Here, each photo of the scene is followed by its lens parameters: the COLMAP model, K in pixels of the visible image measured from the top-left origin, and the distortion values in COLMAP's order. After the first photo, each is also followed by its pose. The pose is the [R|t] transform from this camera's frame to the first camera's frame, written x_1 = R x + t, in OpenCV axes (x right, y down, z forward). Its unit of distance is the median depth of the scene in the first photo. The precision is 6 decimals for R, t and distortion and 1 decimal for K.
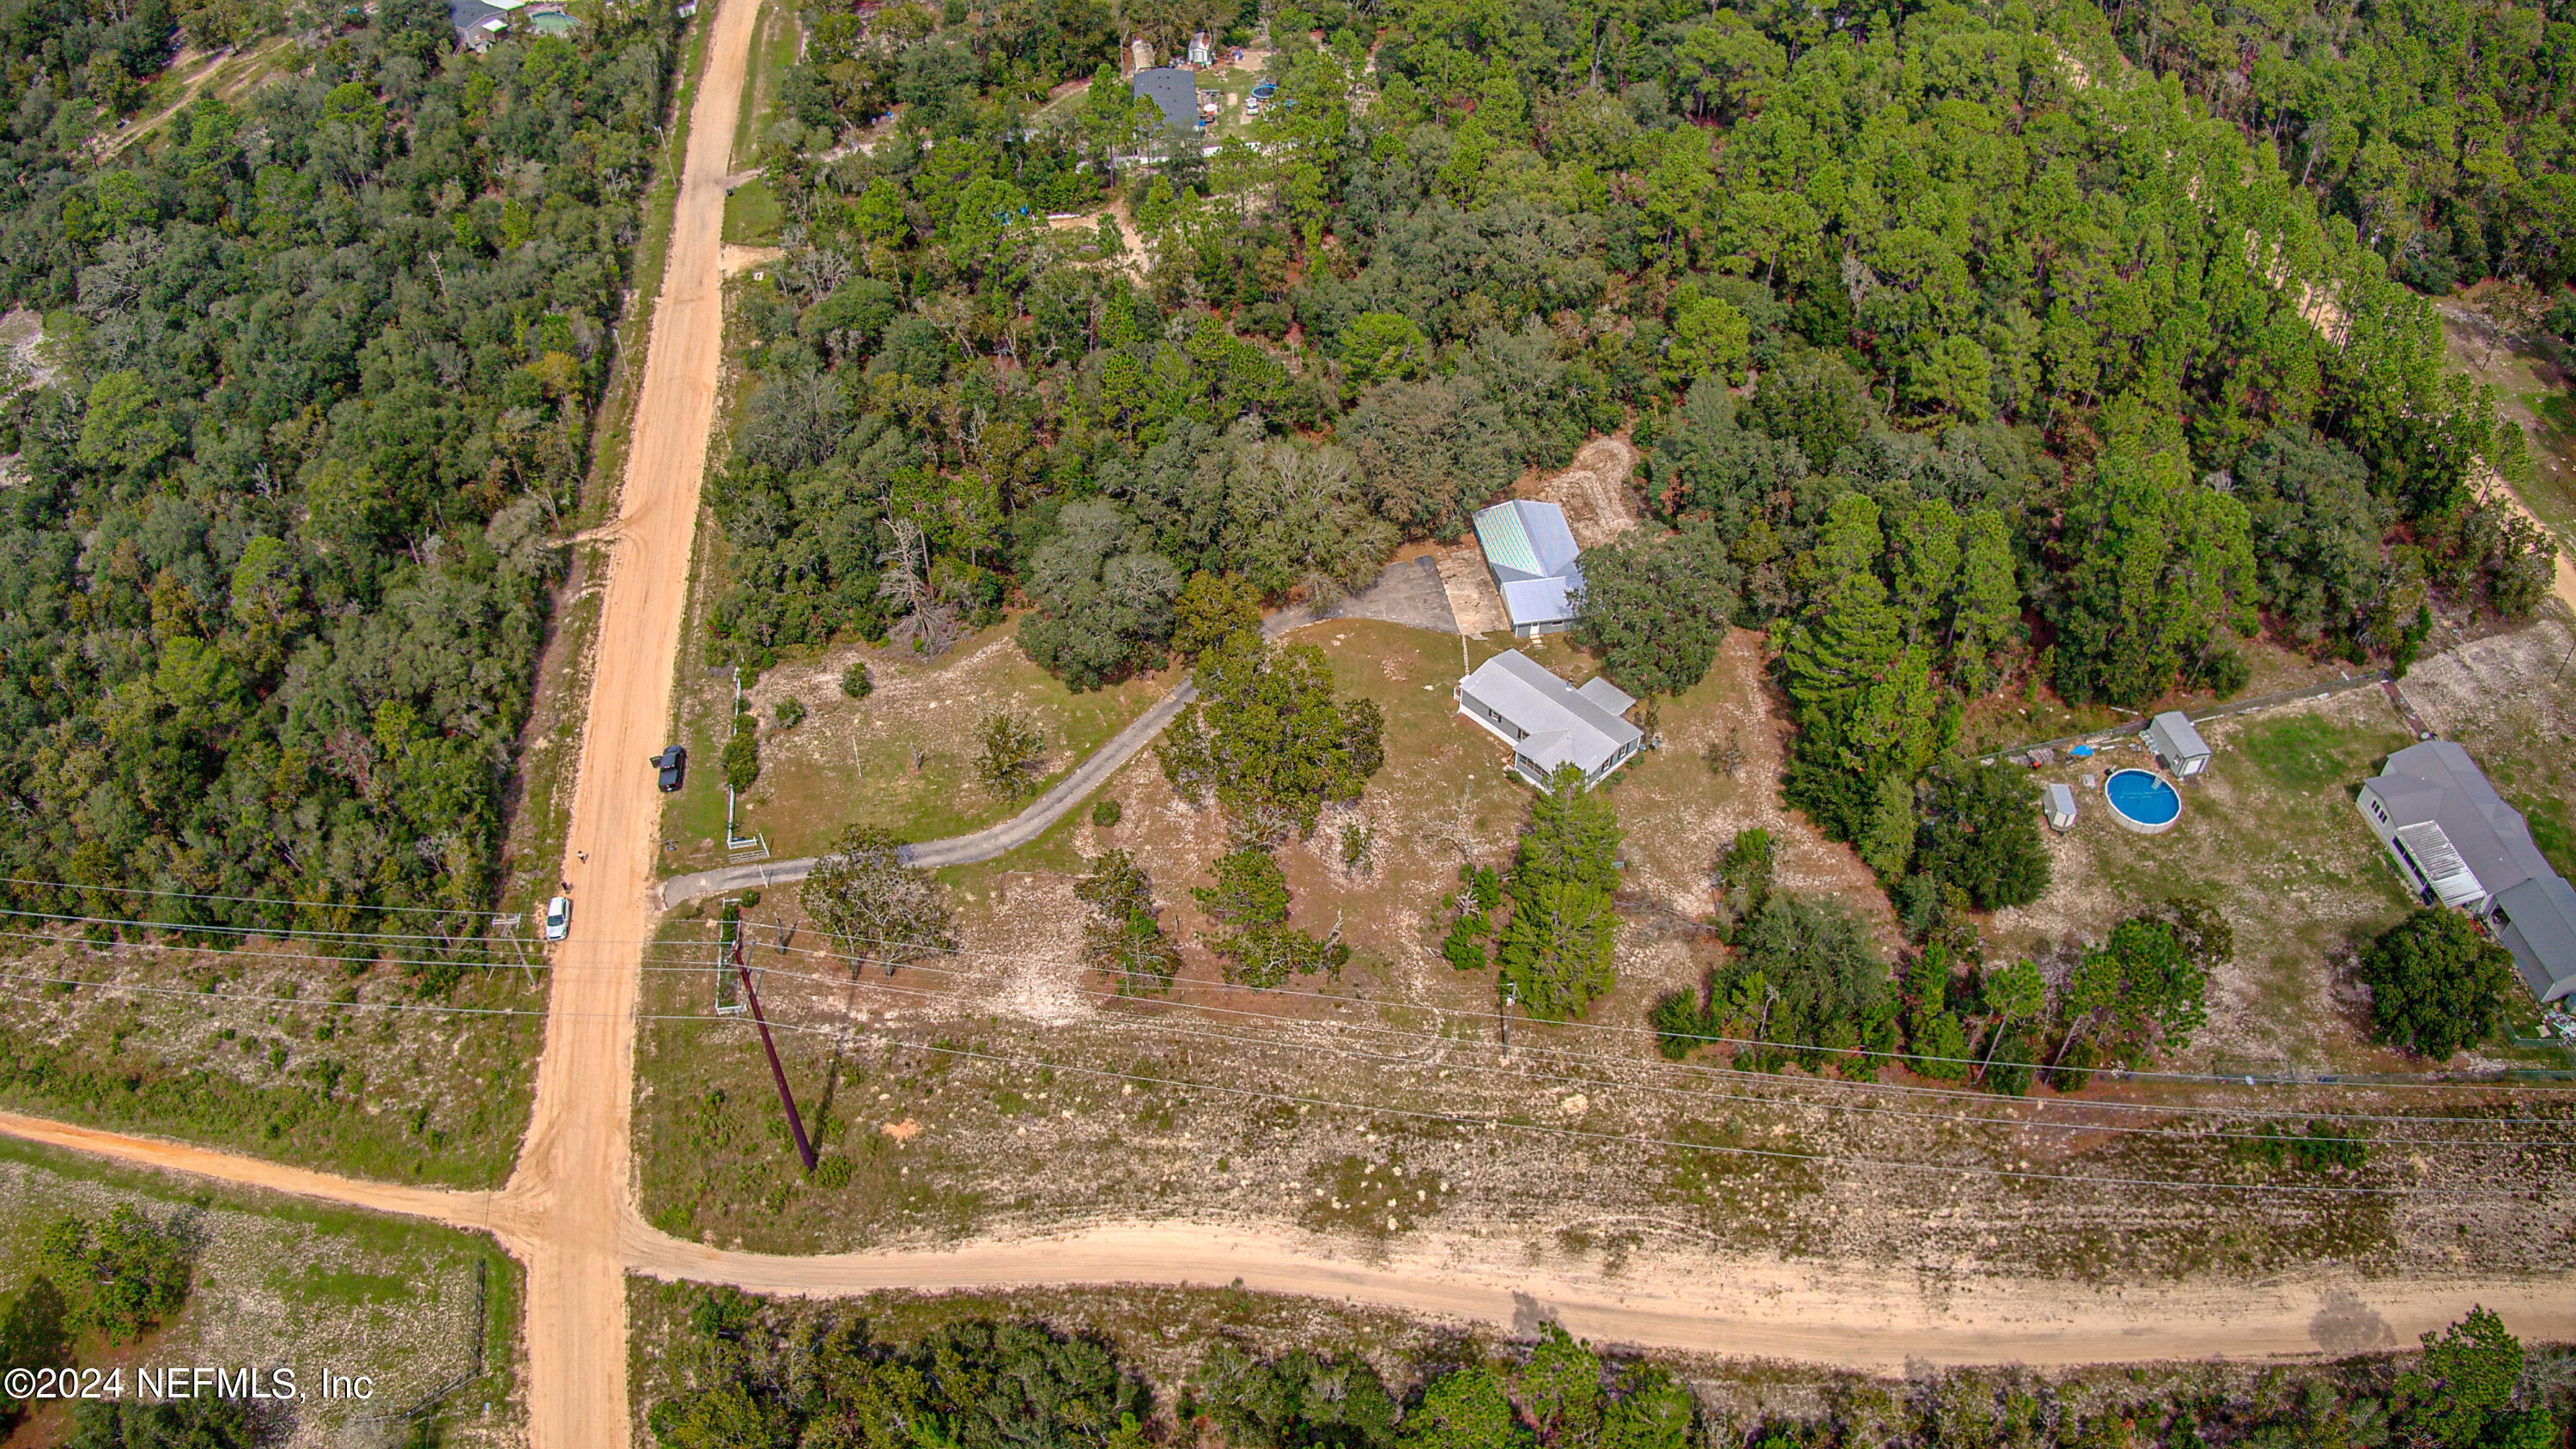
lens RADIAL K [[1814.8, 0, 1288.0], [0, 1814.8, 724.5], [0, 0, 1]] dist [-0.113514, -0.126572]
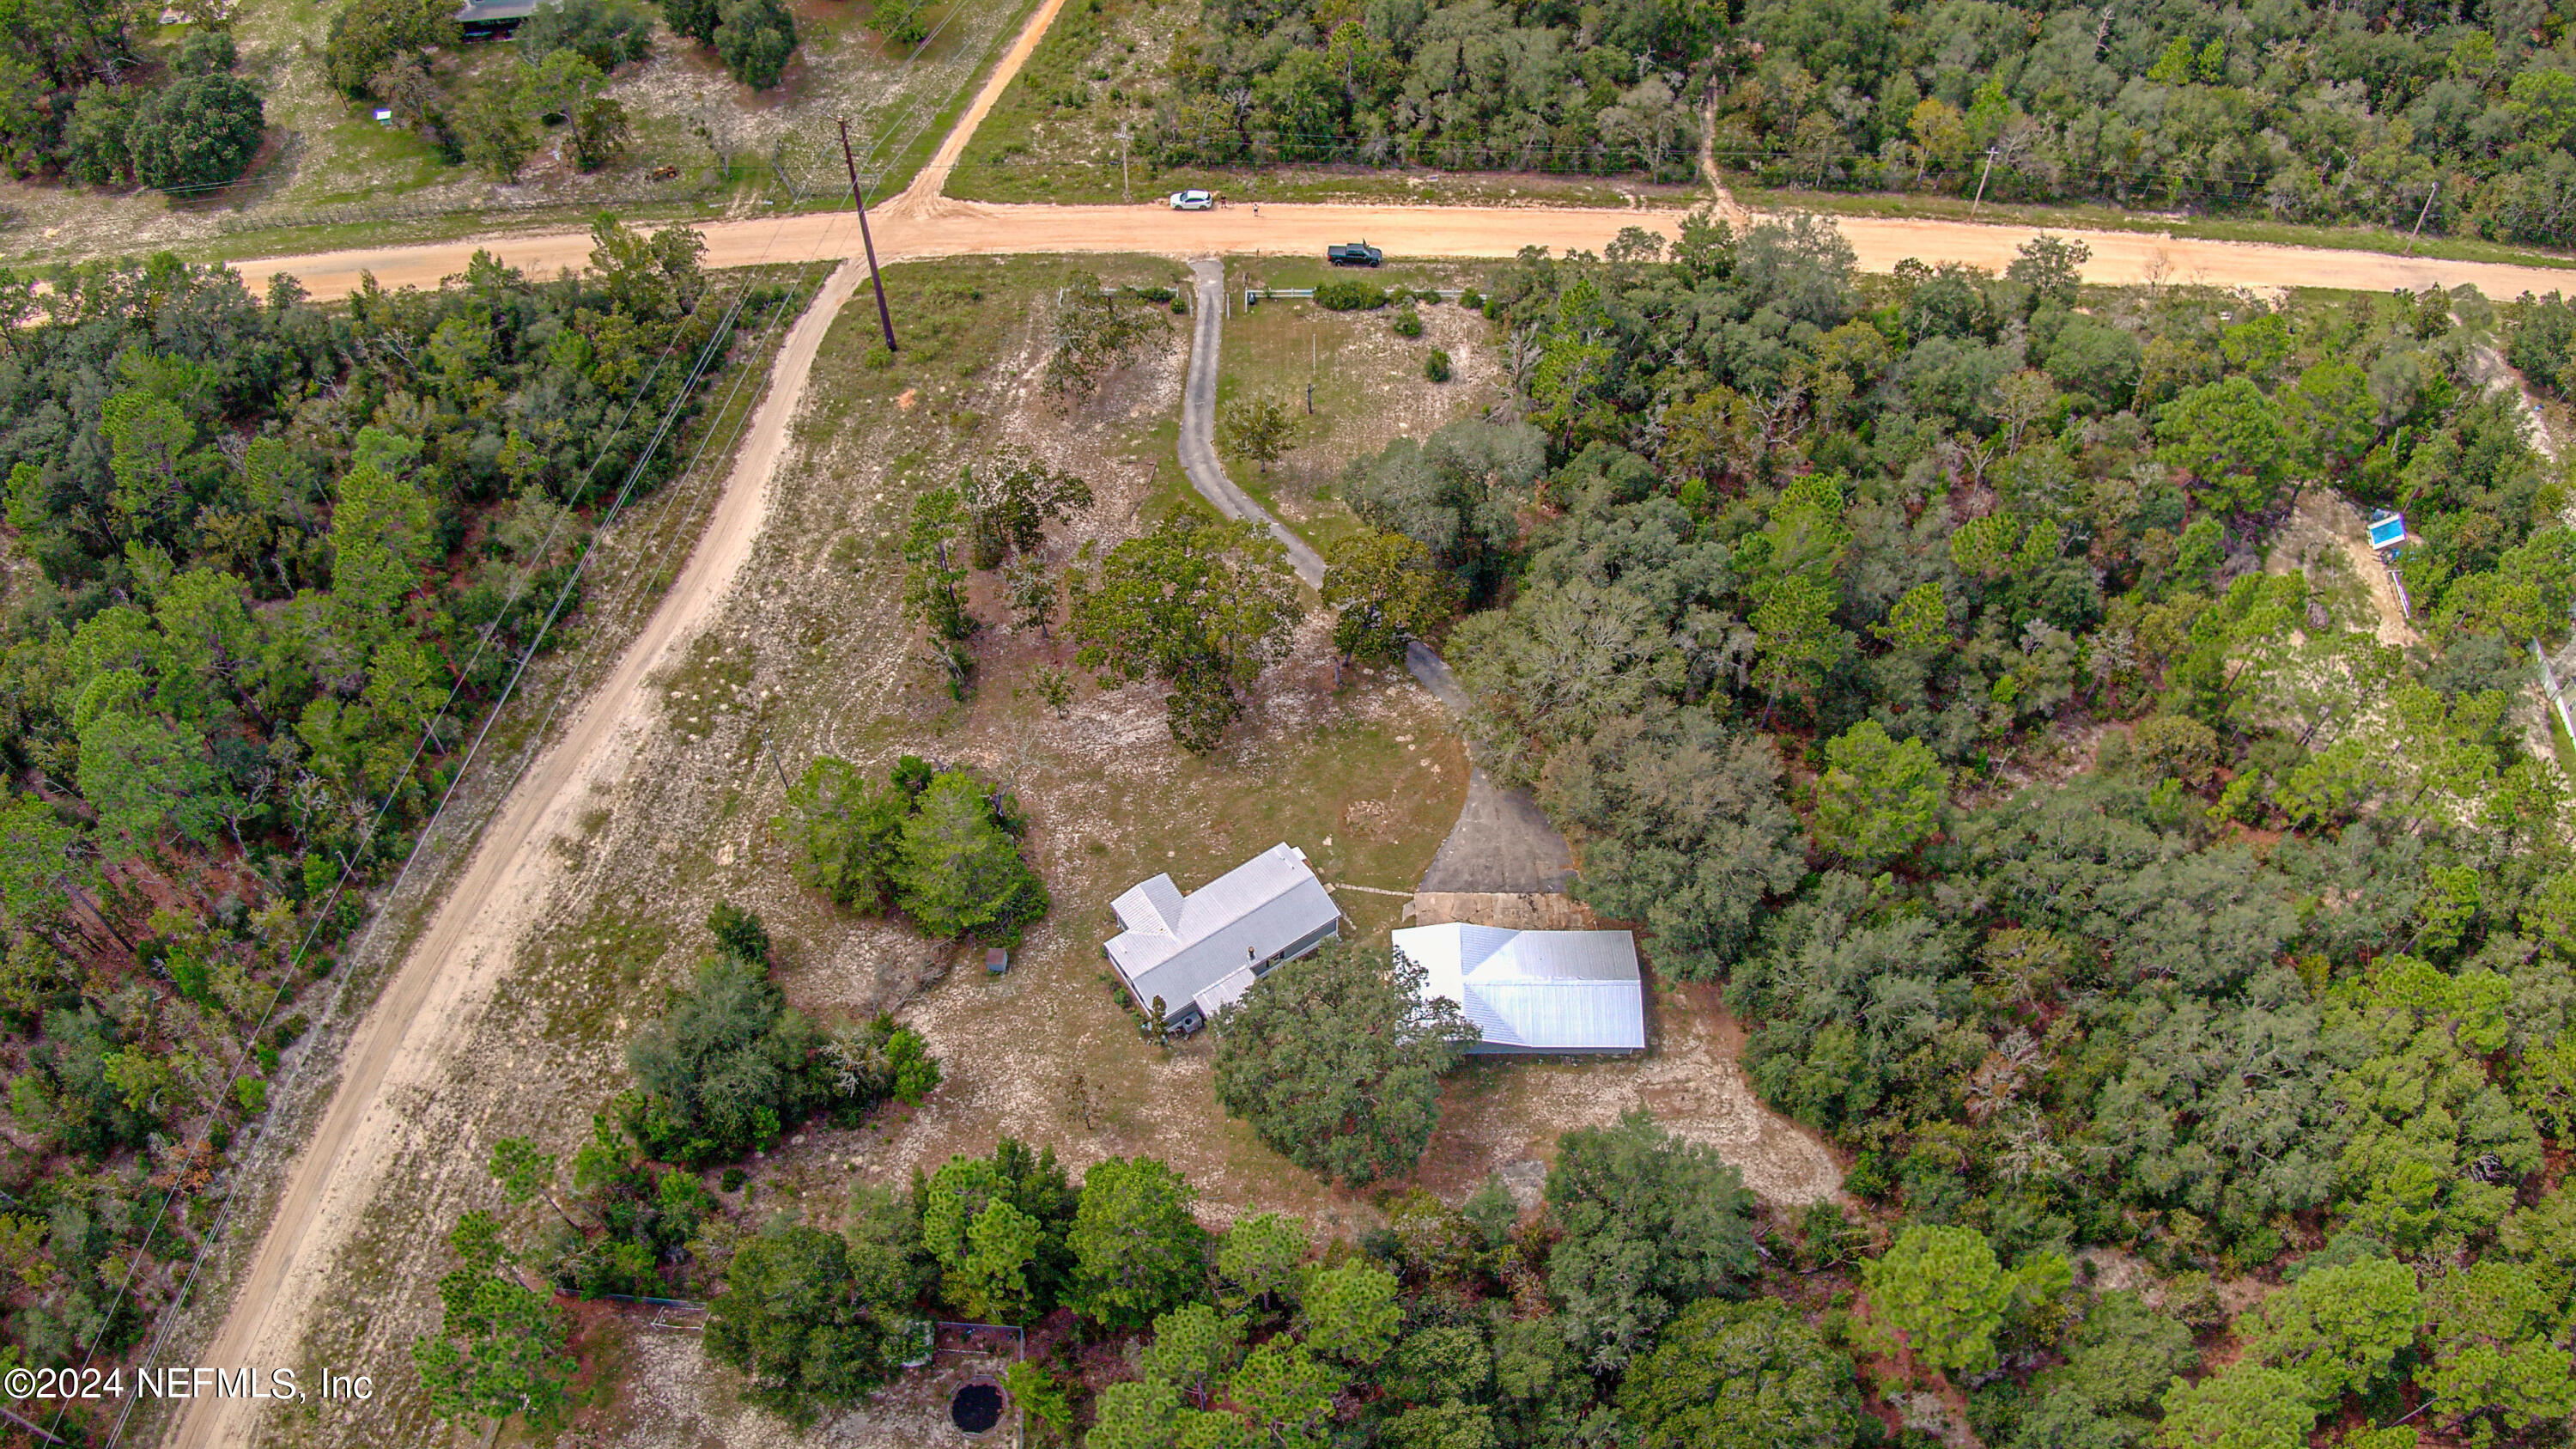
lens RADIAL K [[1814.8, 0, 1288.0], [0, 1814.8, 724.5], [0, 0, 1]] dist [-0.113514, -0.126572]
pose [[-0.174073, 0.798820, -0.575835, 0.632214], [-0.686707, 0.320643, 0.652397, -0.692240], [0.705785, 0.508995, 0.492739, 0.698445]]
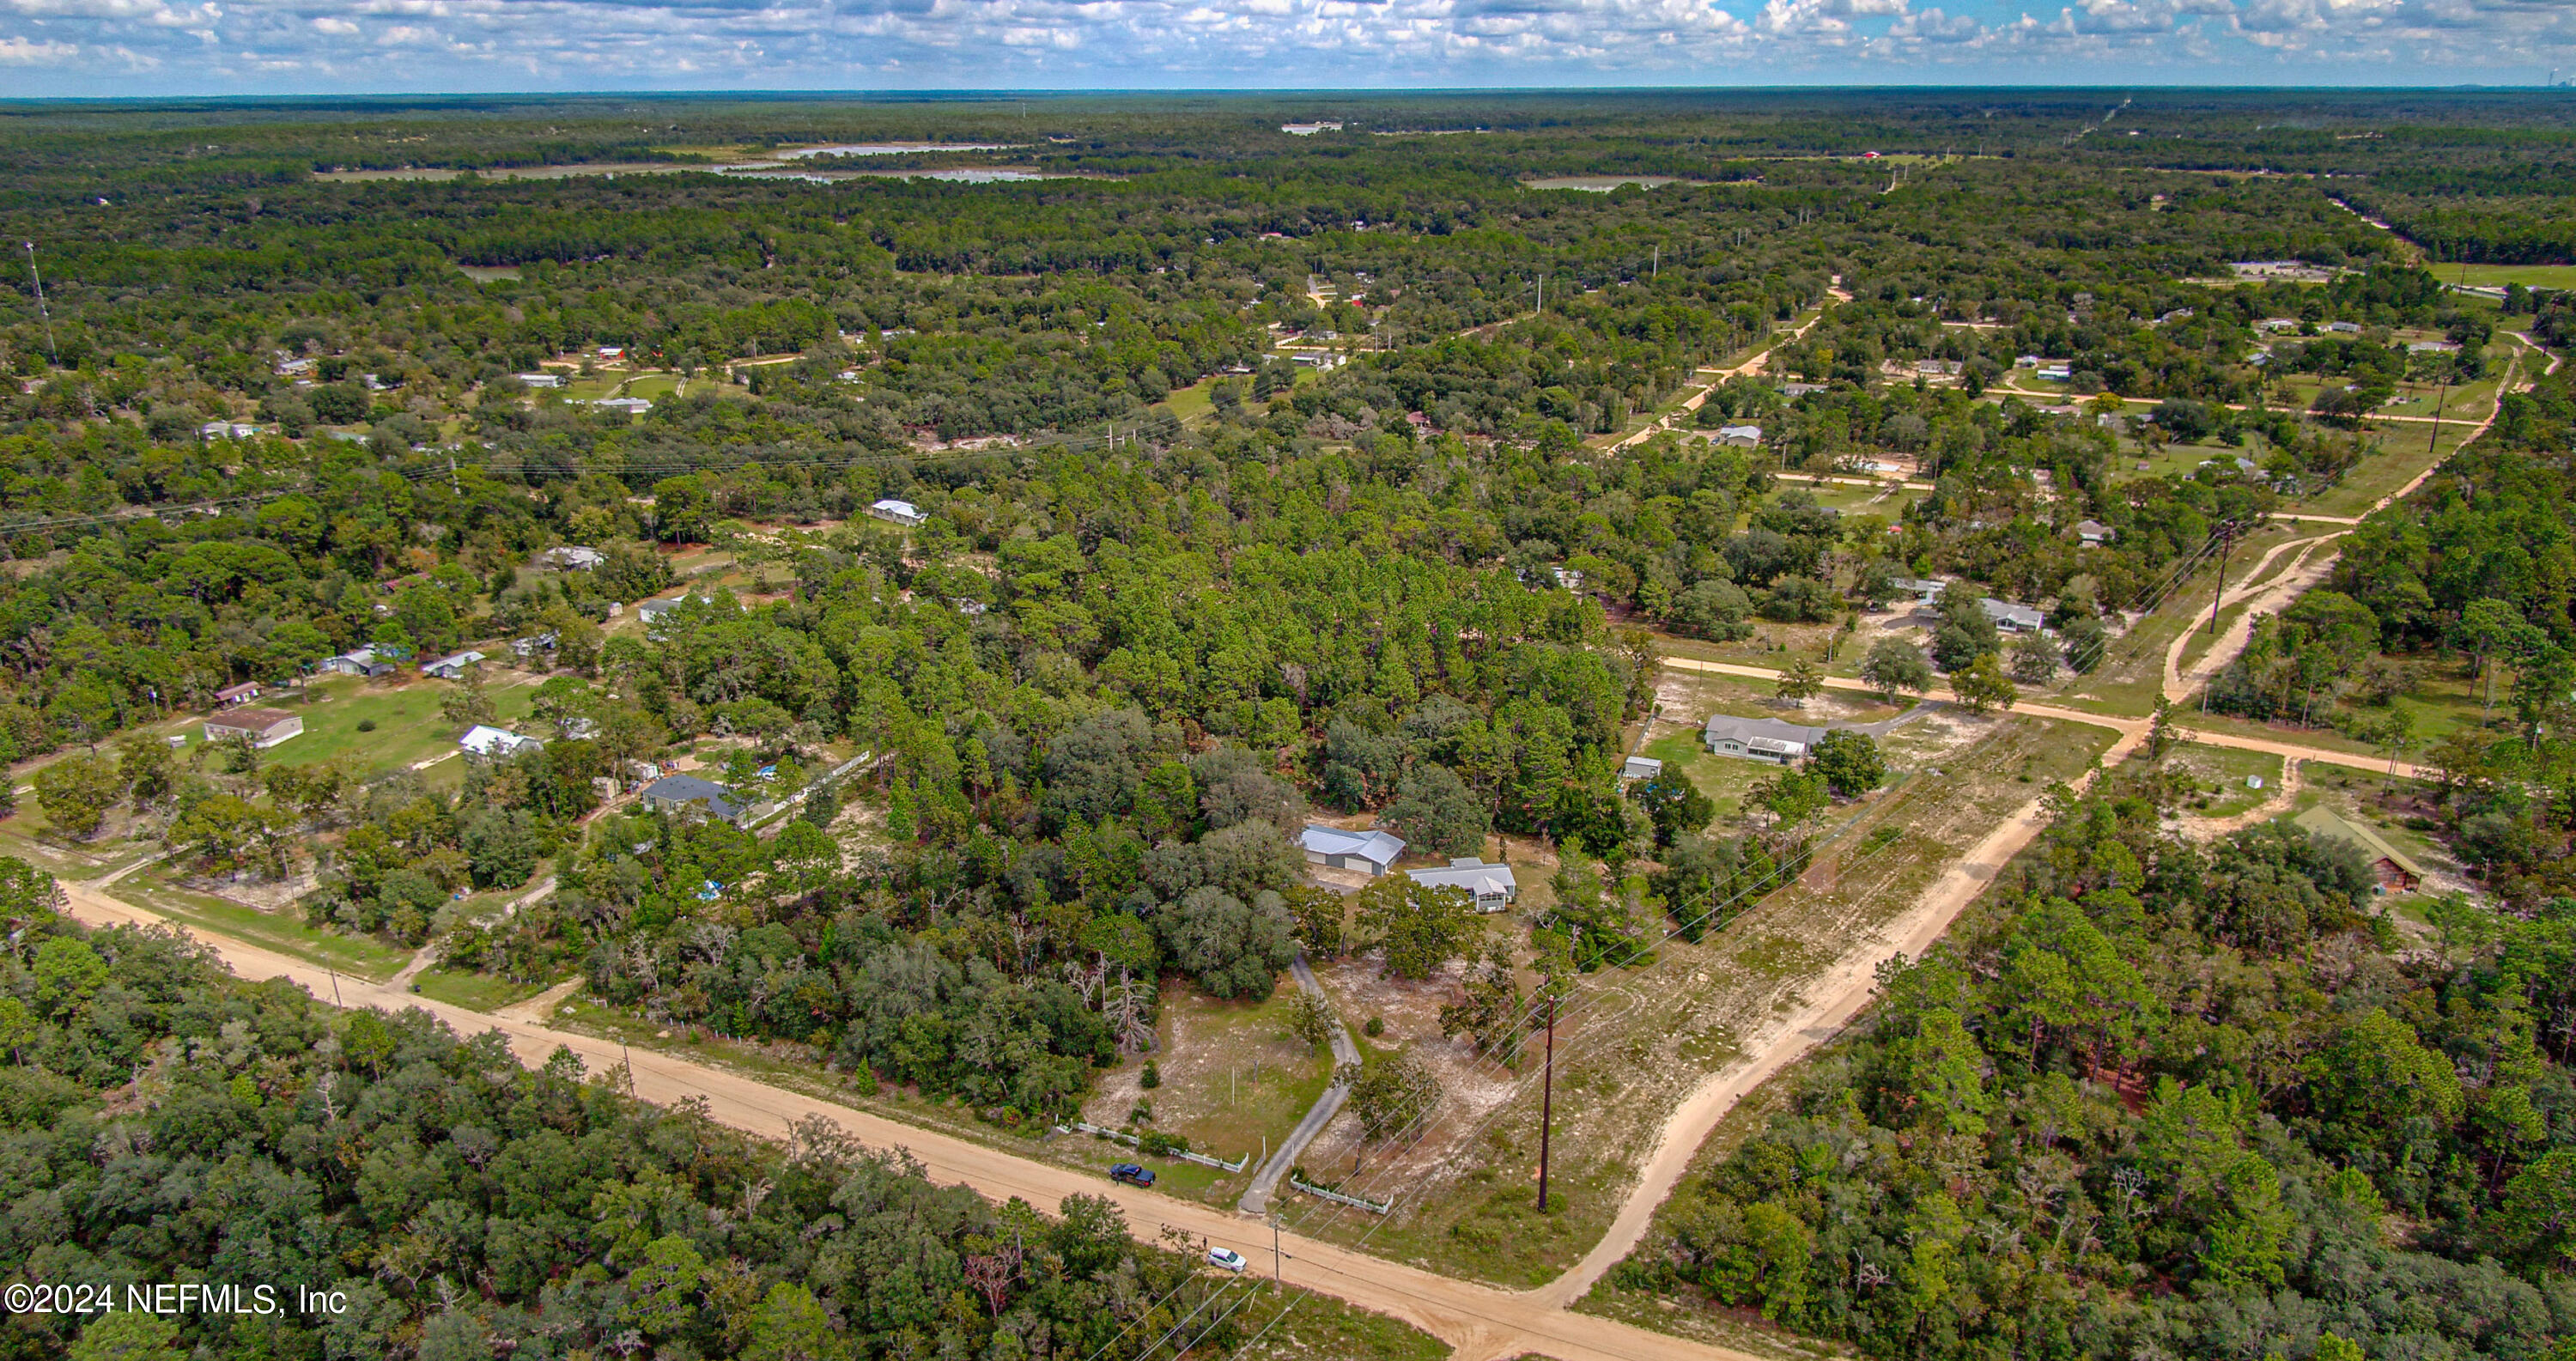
lens RADIAL K [[1722.2, 0, 1288.0], [0, 1722.2, 680.5], [0, 0, 1]] dist [0.007231, 0.000695]
pose [[0.574025, -0.273105, 0.771951, -1.354205], [0.575977, 0.804756, -0.143588, -0.020870], [-0.582018, 0.527049, 0.619252, 0.010672]]
